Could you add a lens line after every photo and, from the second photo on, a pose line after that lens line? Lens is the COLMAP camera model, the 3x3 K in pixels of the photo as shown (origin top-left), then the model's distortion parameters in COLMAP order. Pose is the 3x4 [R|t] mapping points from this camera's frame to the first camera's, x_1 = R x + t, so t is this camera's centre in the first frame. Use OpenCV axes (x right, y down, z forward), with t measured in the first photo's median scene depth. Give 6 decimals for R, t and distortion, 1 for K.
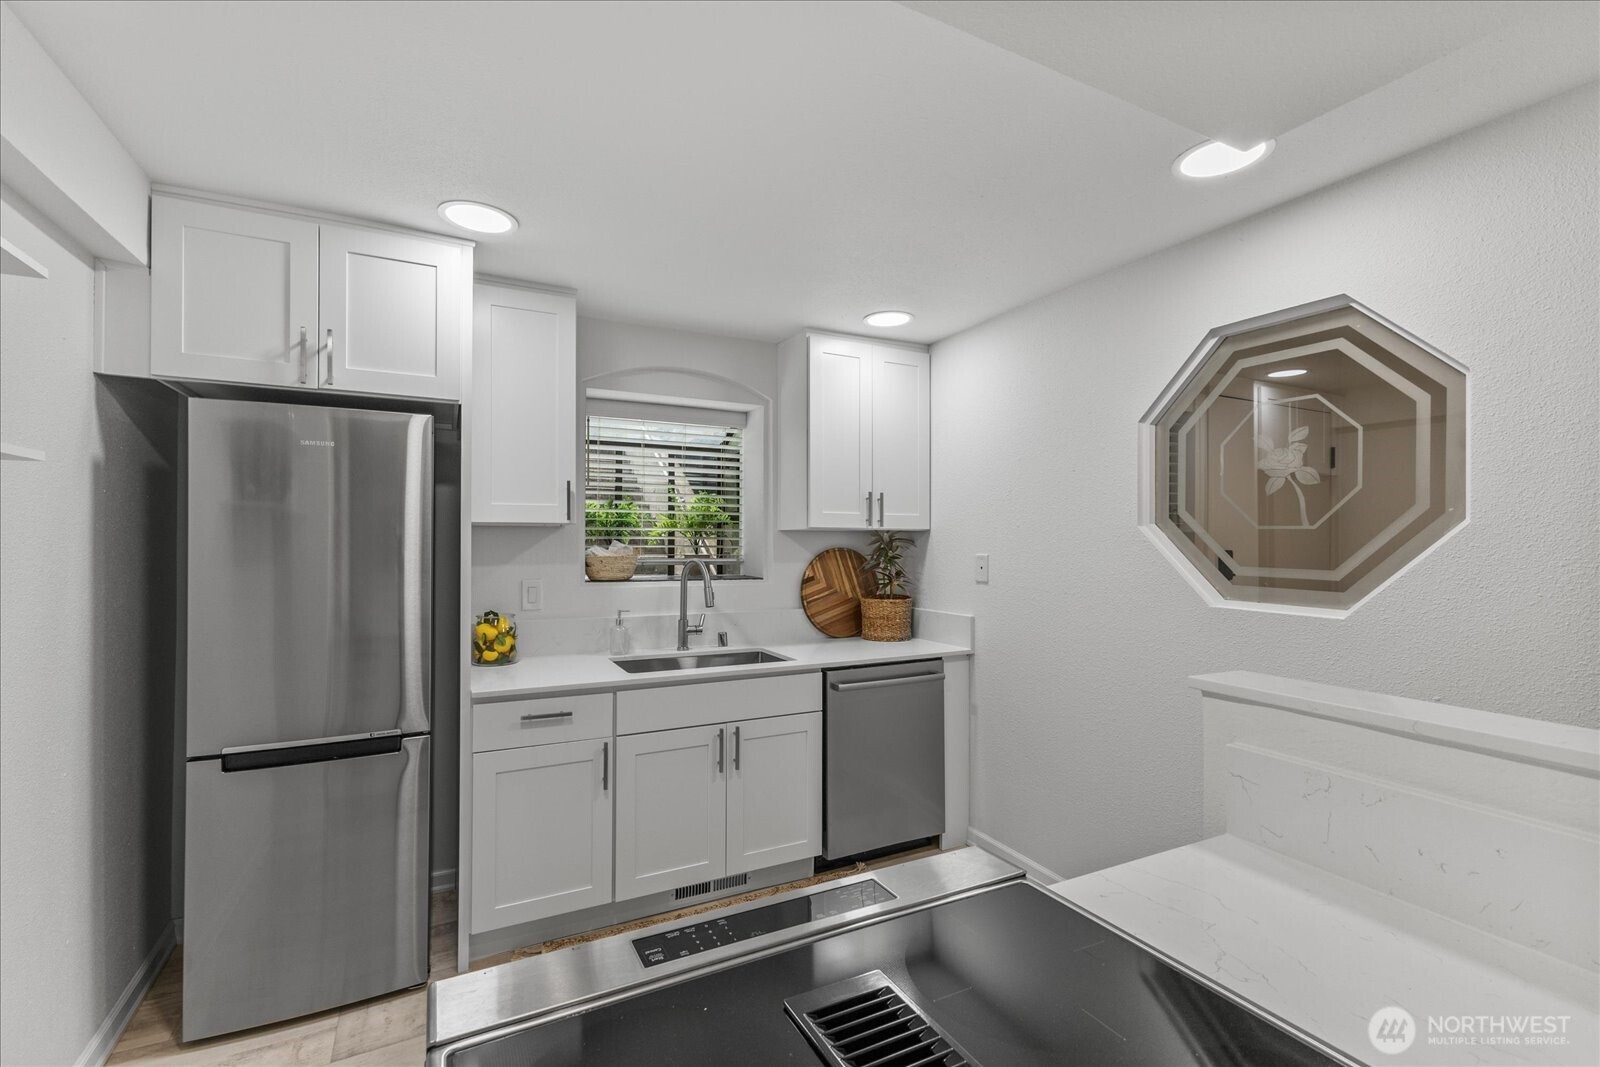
lens RADIAL K [[715.3, 0, 808.1], [0, 715.3, 539.8], [0, 0, 1]] dist [0.004726, 0.000245]
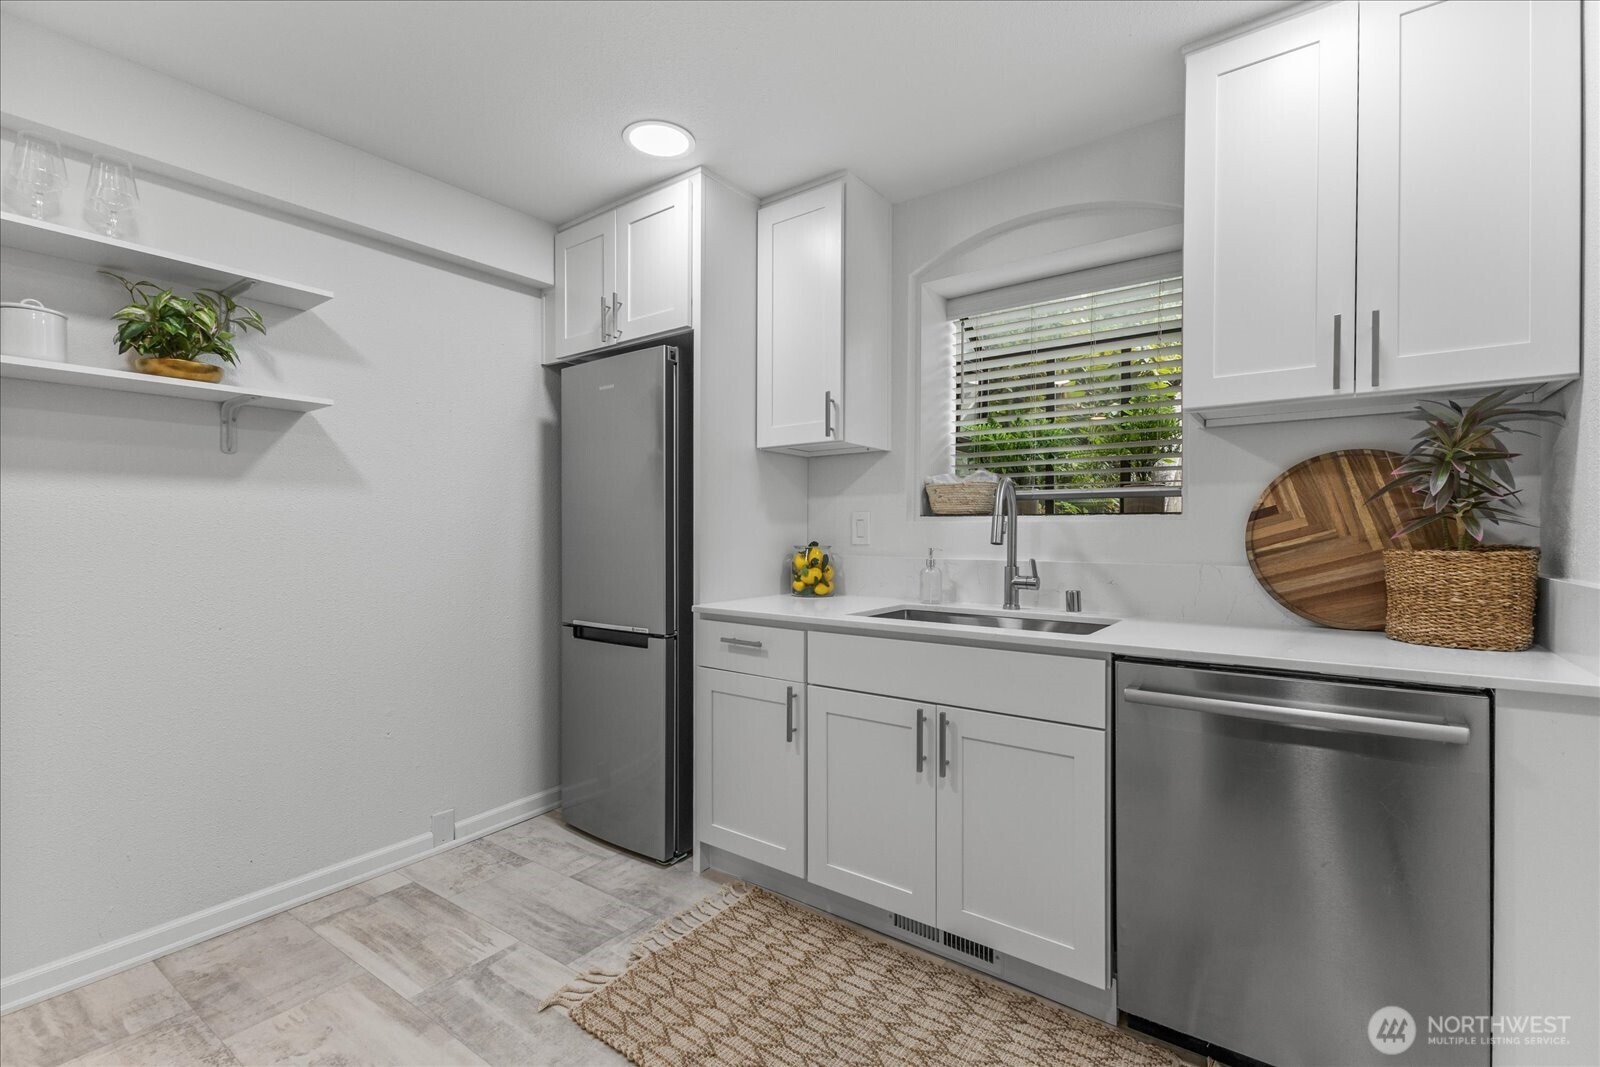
lens RADIAL K [[715.3, 0, 808.1], [0, 715.3, 539.8], [0, 0, 1]] dist [0.004726, 0.000245]
pose [[0.426140, 0.001867, -0.904655, 0.383254], [0.002236, 0.999993, 0.003117, 0.081741], [0.904655, -0.003351, 0.426133, 0.507036]]
